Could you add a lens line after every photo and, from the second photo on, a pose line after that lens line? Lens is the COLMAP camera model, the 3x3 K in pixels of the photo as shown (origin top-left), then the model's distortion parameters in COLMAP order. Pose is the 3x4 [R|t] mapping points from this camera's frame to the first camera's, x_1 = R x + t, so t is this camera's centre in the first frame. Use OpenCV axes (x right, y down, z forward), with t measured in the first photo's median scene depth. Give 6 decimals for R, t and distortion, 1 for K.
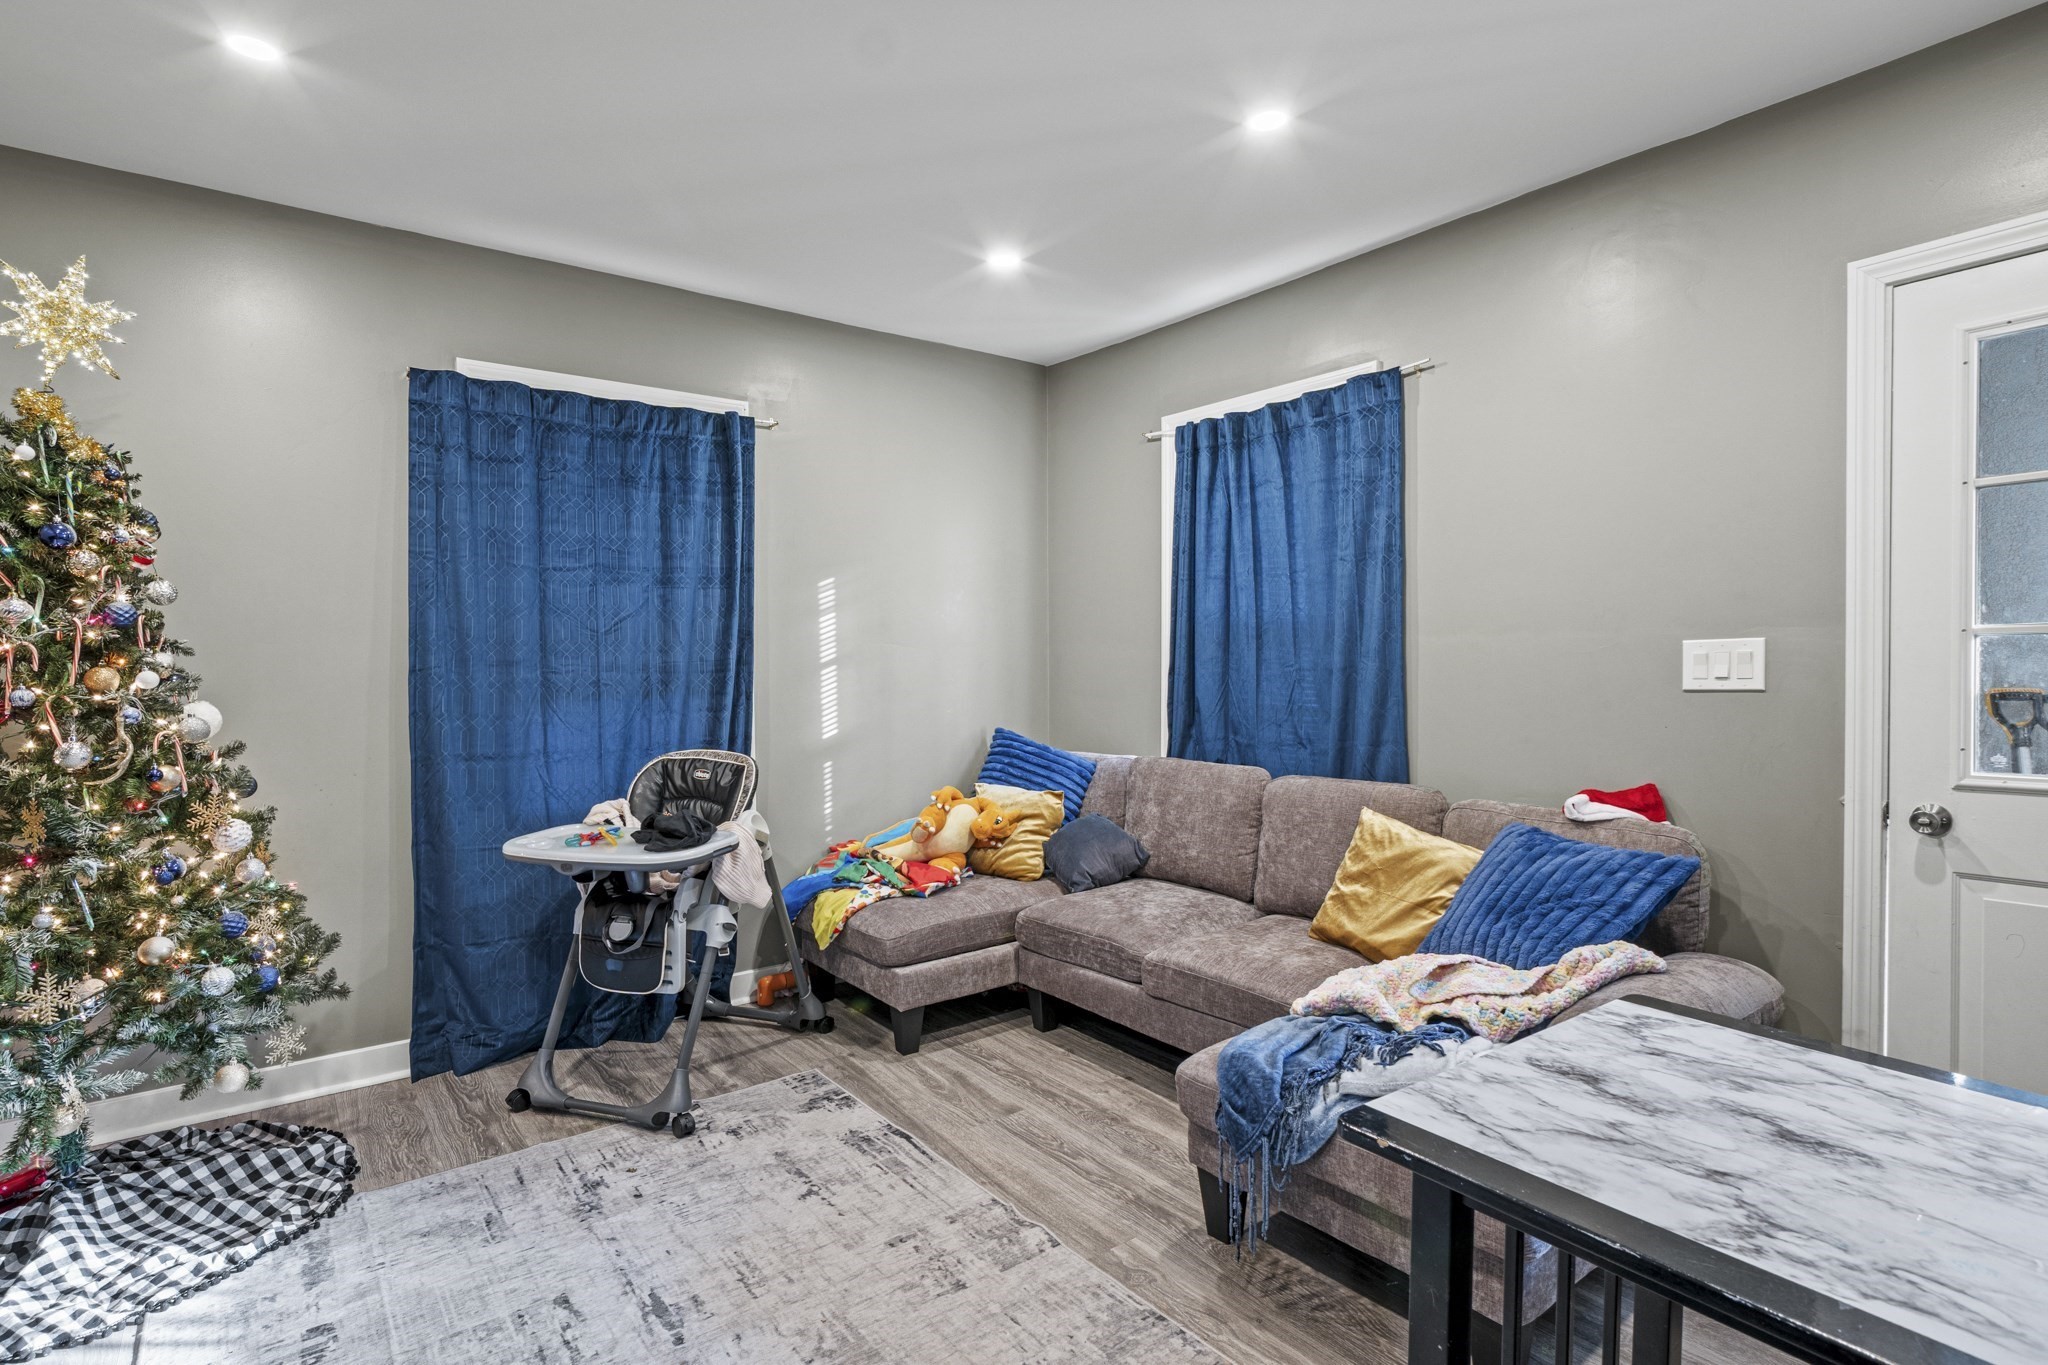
lens RADIAL K [[1009.6, 0, 1022.1], [0, 1009.6, 680.8], [0, 0, 1]] dist [0.010303, -0.006057]
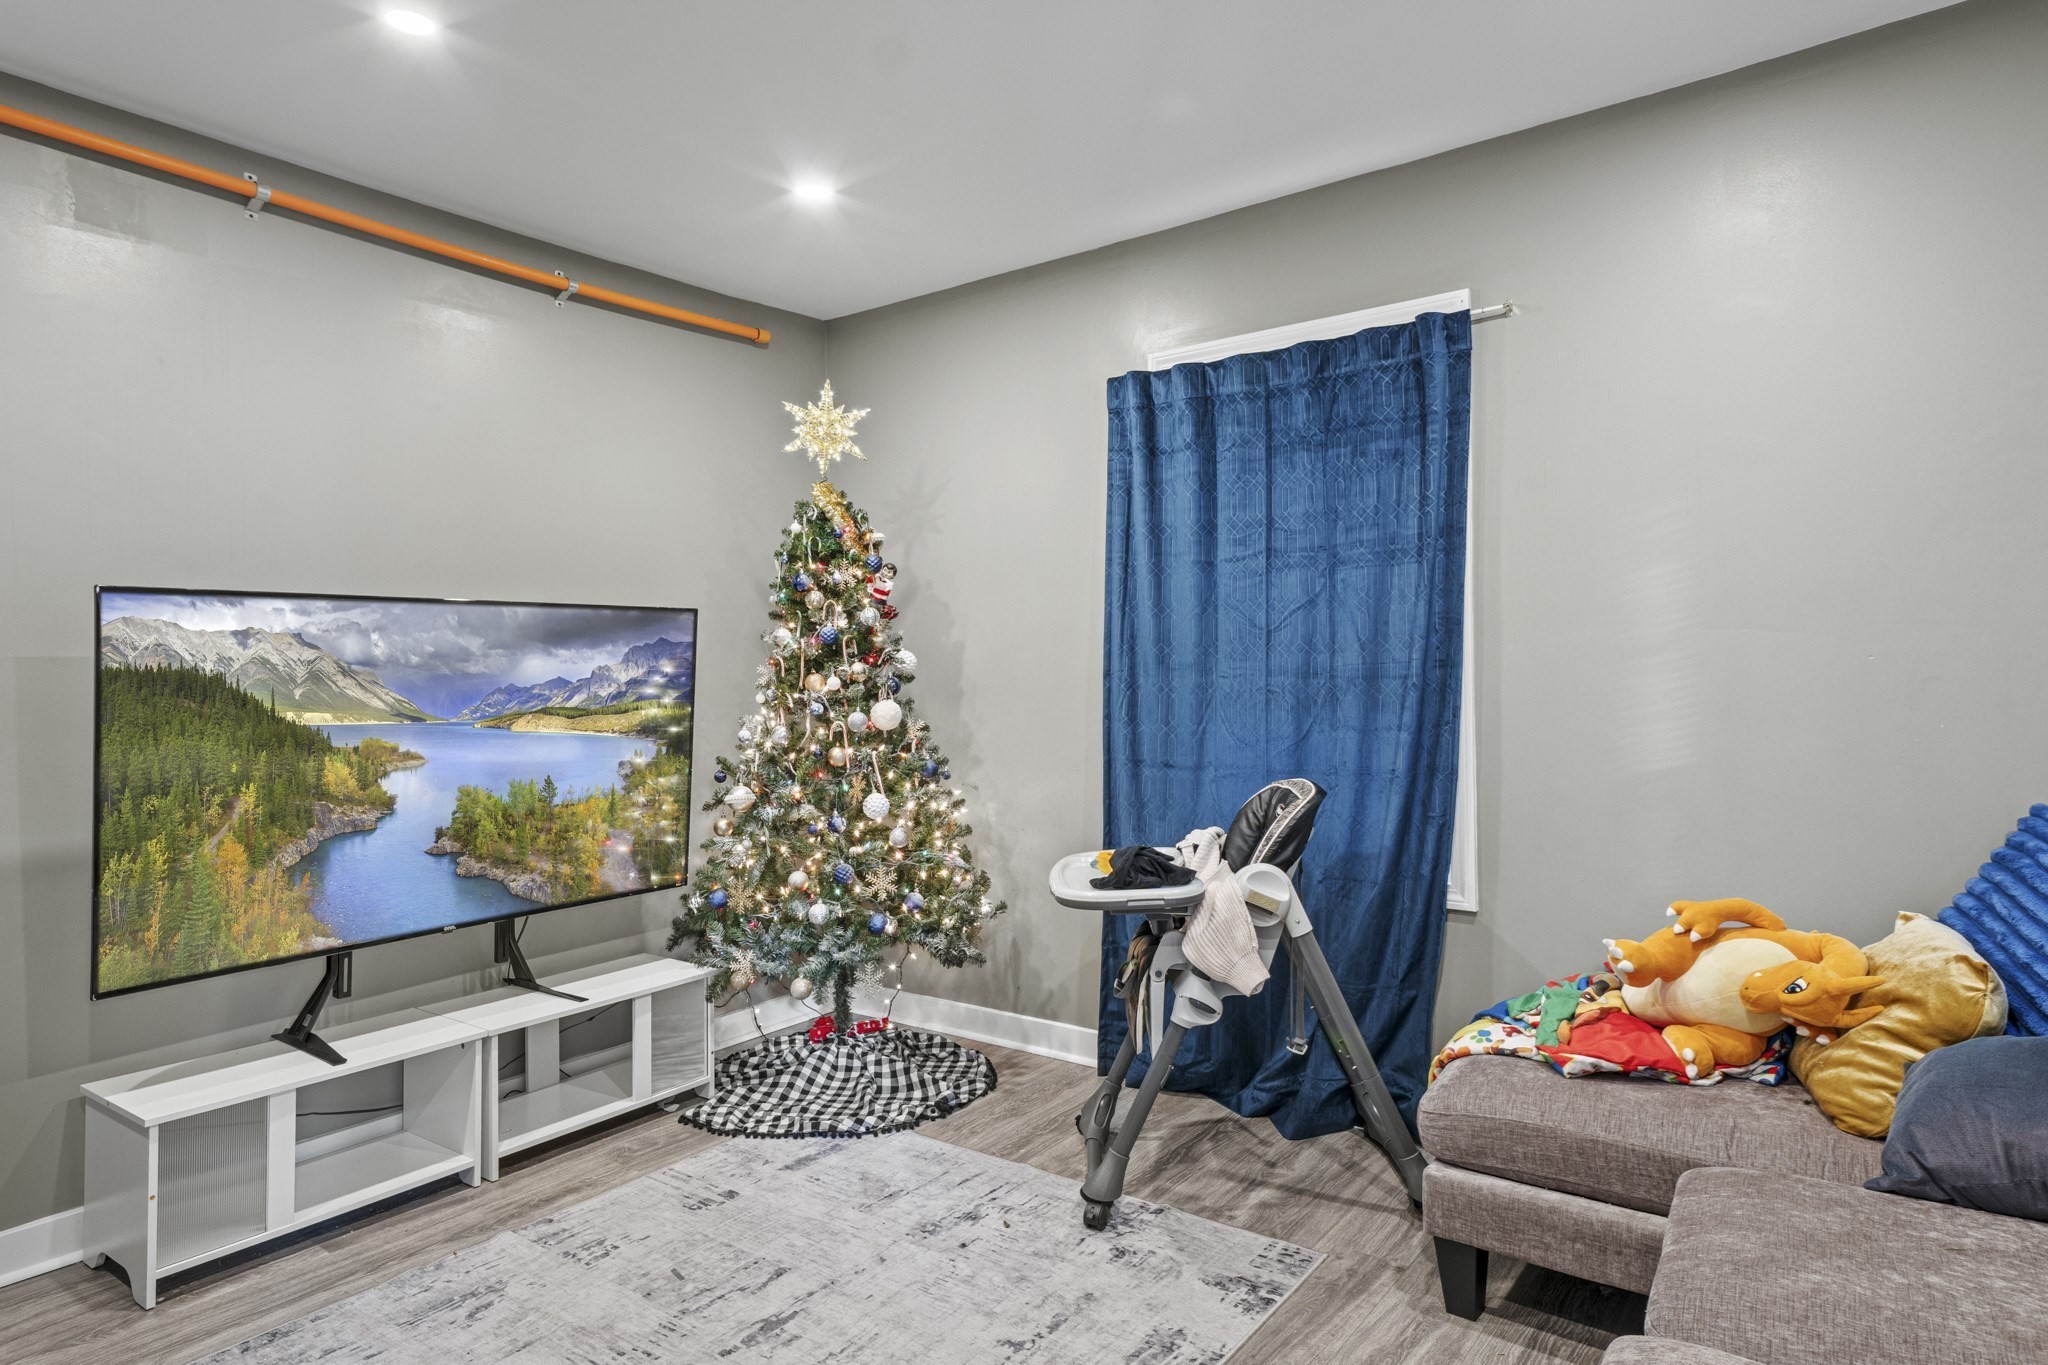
lens RADIAL K [[1213.9, 0, 1023.9], [0, 1213.9, 672.1], [0, 0, 1]] dist [0.028538, 0.000560]
pose [[0.268252, 0.009627, -0.963301, 0.588585], [-0.004098, 0.999952, 0.008852, -0.024226], [0.963340, 0.001573, 0.268279, 0.620015]]
